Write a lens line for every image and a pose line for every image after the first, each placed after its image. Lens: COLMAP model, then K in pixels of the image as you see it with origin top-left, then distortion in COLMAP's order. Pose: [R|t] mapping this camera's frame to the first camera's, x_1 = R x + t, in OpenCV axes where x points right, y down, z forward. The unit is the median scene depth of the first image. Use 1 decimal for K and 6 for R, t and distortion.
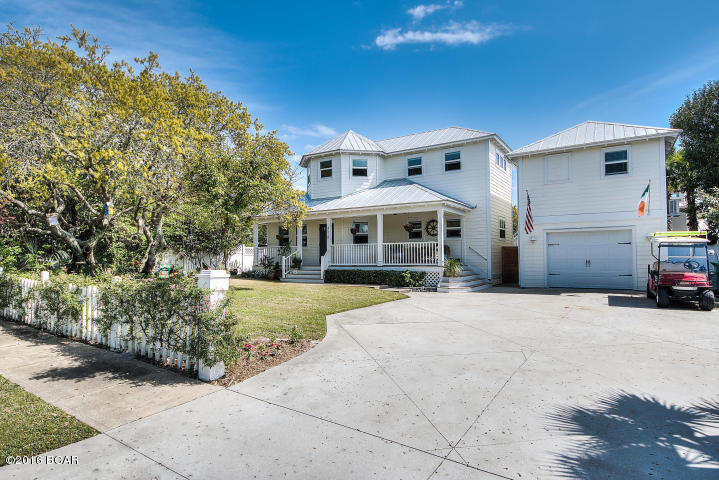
lens RADIAL K [[408.7, 0, 367.1], [0, 408.7, 243.2], [0, 0, 1]] dist [-0.000059, -0.013150]
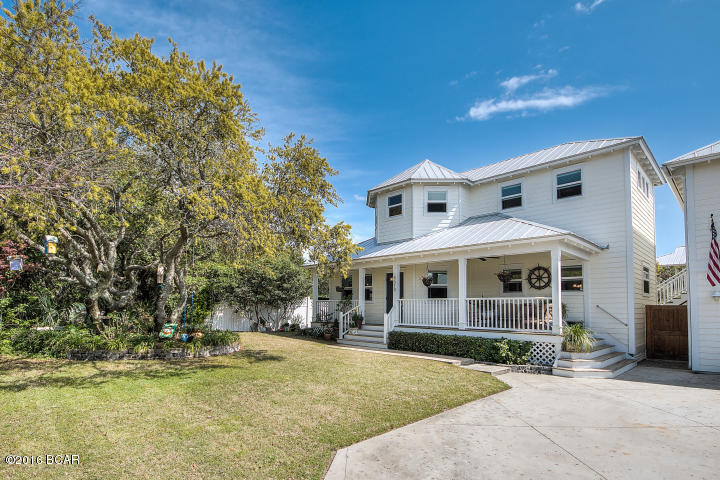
lens RADIAL K [[385.9, 0, 357.7], [0, 385.9, 282.4], [0, 0, 1]] dist [0.000066, -0.007549]
pose [[0.970223, 0.003861, -0.242182, 0.017730], [-0.012111, 0.999395, -0.032589, -0.003612], [0.241909, 0.034551, 0.969683, 0.305386]]
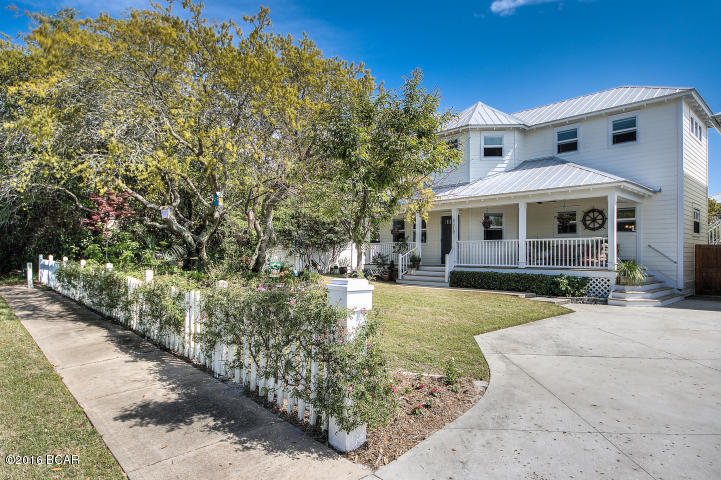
lens RADIAL K [[442.1, 0, 354.0], [0, 442.1, 246.5], [0, 0, 1]] dist [0.002986, -0.015070]
pose [[0.961443, 0.008859, -0.274861, -0.050167], [-0.004179, 0.999836, 0.017607, 0.000482], [0.274972, -0.015779, 0.961323, 0.092143]]
